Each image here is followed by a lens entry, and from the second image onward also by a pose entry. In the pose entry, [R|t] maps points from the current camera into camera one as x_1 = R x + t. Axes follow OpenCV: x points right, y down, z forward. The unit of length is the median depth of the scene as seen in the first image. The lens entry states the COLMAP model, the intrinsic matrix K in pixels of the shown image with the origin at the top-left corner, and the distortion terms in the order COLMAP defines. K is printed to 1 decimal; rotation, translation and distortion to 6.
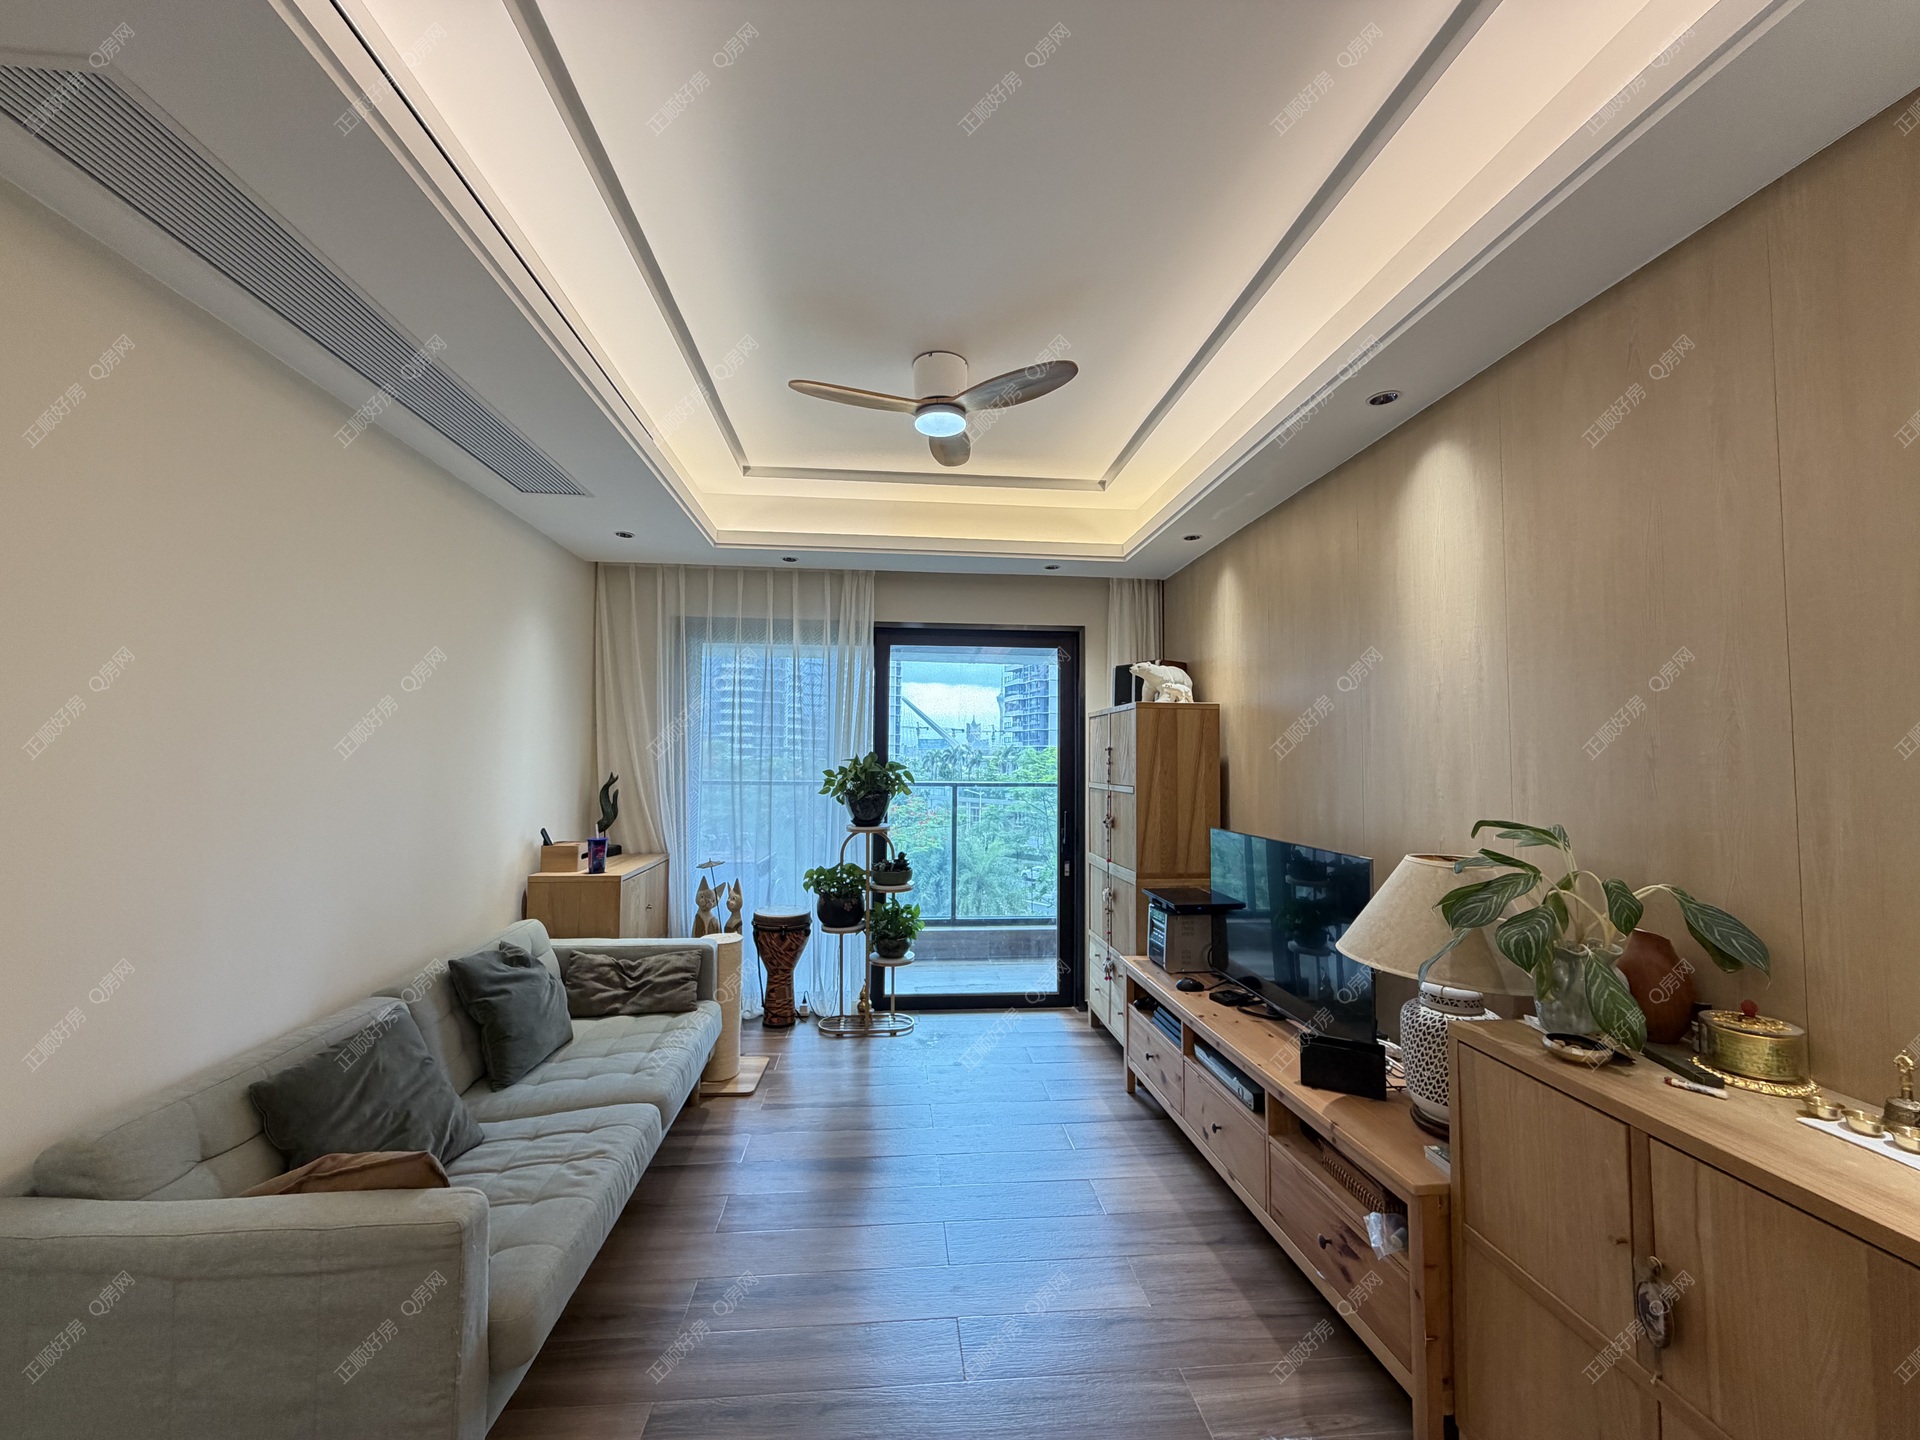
lens RADIAL K [[763.6, 0, 955.6], [0, 763.6, 719.7], [0, 0, 1]] dist [-0.002108, 0.000358]
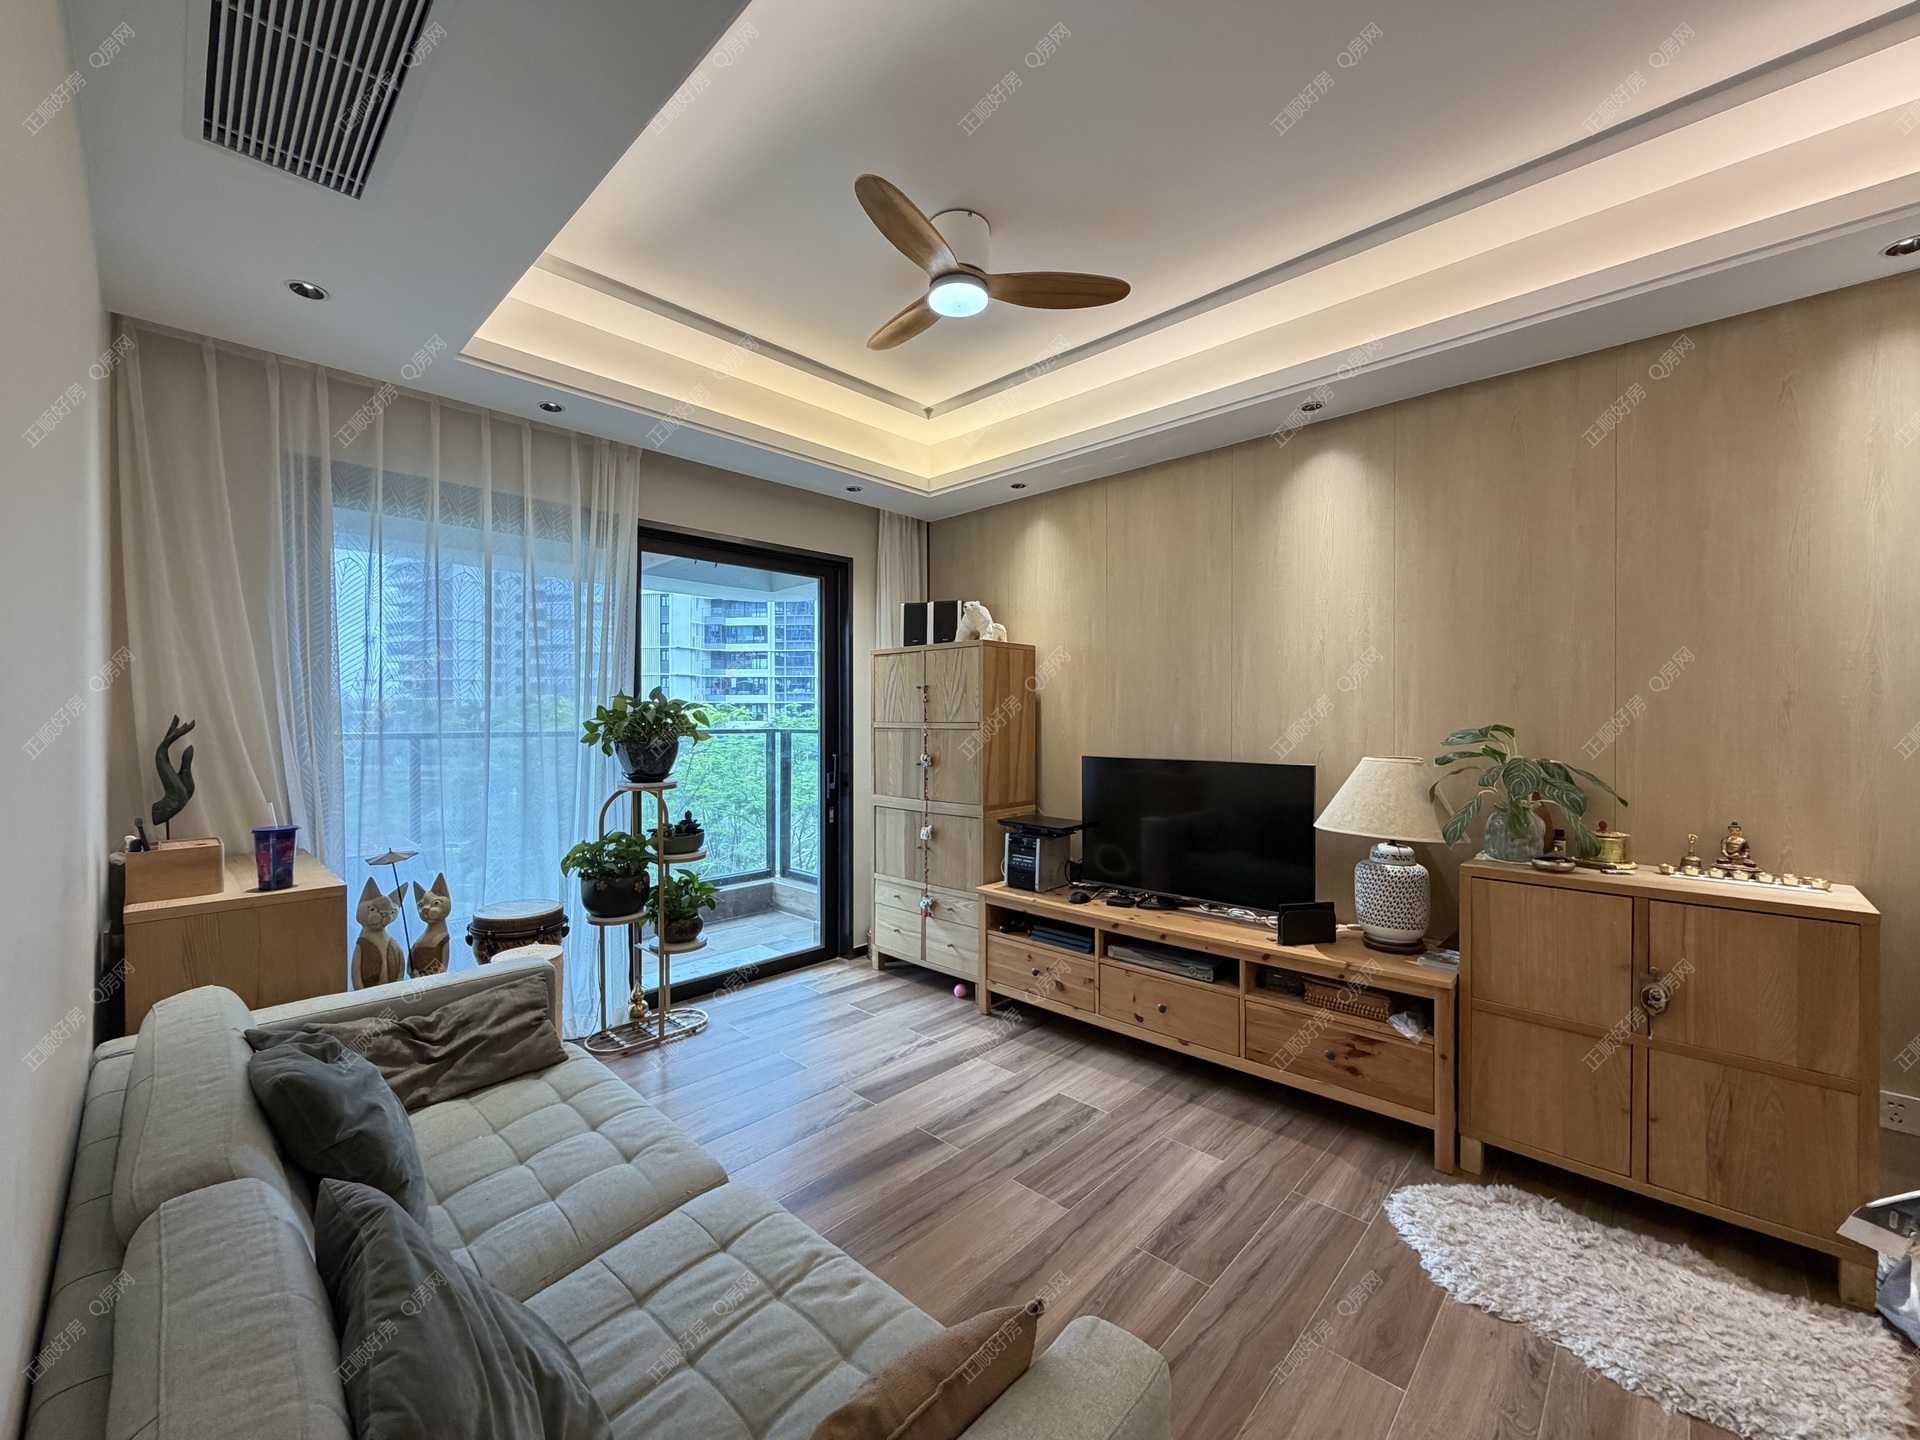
lens RADIAL K [[763.6, 0, 957.6], [0, 763.6, 720.9], [0, 0, 1]] dist [-0.002108, 0.000358]
pose [[0.755897, -0.013412, 0.654553, -0.396140], [-0.026736, 0.998324, 0.051332, 0.029168], [-0.654144, -0.056302, 0.754271, 0.215911]]
